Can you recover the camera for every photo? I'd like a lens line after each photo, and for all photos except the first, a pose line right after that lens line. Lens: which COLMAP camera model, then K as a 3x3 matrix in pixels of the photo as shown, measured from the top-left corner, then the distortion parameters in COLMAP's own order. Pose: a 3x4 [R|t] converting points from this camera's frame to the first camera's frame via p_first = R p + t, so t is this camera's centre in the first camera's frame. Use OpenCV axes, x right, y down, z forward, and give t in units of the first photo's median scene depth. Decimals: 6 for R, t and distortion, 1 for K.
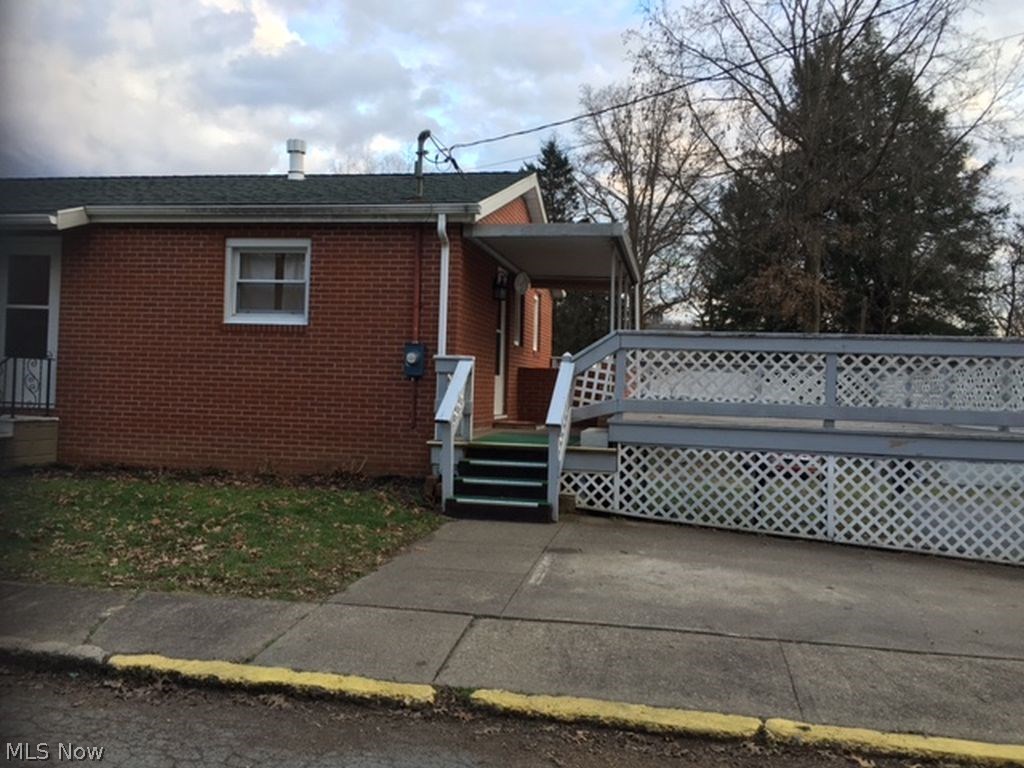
lens RADIAL K [[875.8, 0, 505.1], [0, 875.8, 376.7], [0, 0, 1]] dist [0.075059, -0.096615]
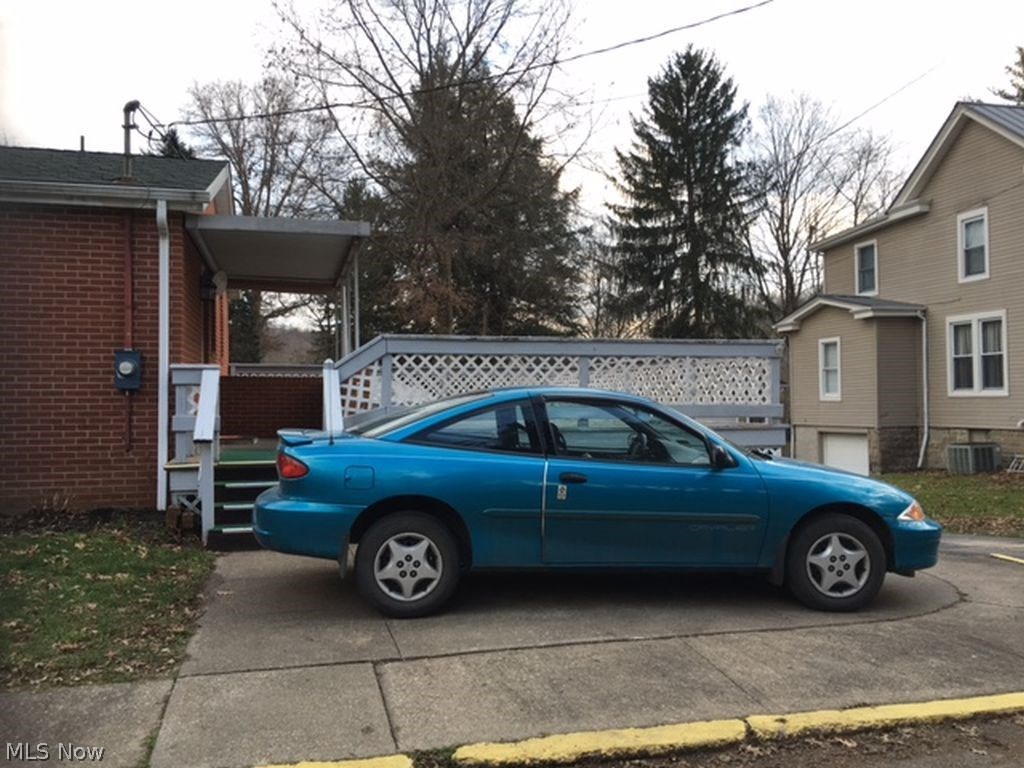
lens RADIAL K [[875.8, 0, 504.1], [0, 875.8, 374.8], [0, 0, 1]] dist [0.075059, -0.096615]
pose [[0.904220, -0.023470, 0.426423, -0.137302], [0.026421, 0.999650, -0.001004, -0.004203], [-0.426250, 0.012174, 0.904524, 0.072662]]
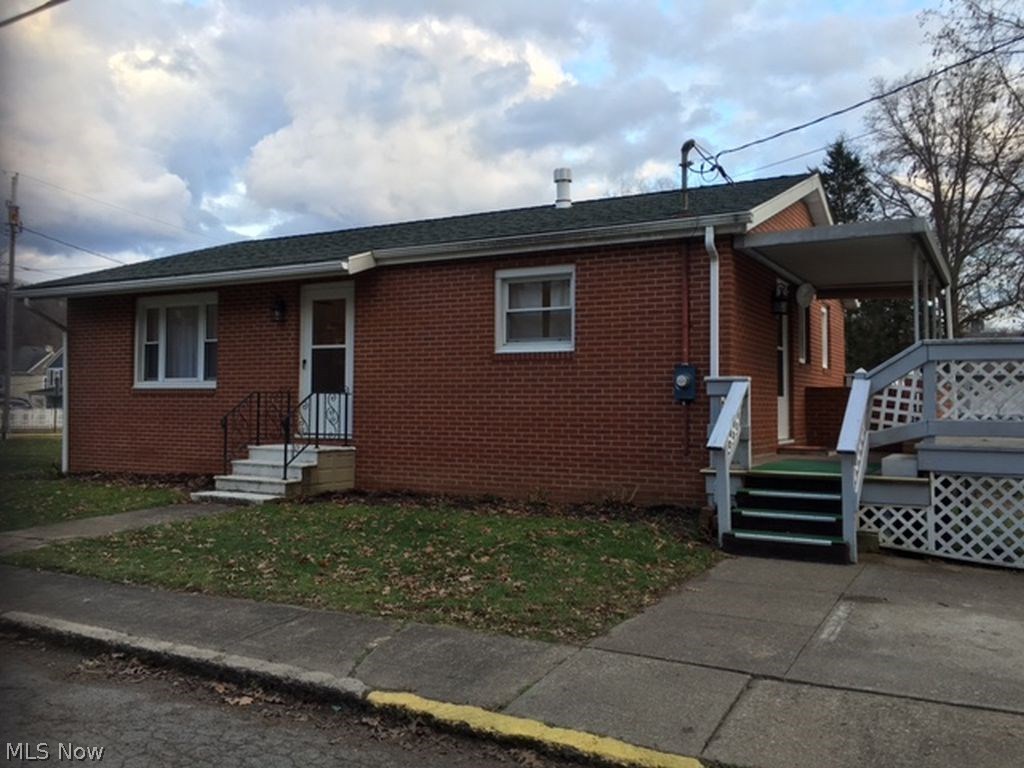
lens RADIAL K [[875.8, 0, 501.9], [0, 875.8, 371.9], [0, 0, 1]] dist [0.075059, -0.096615]
pose [[0.947987, -0.037800, -0.316058, 0.008771], [0.027199, 0.998912, -0.037887, -0.000218], [0.317146, 0.027320, 0.947983, 0.042011]]
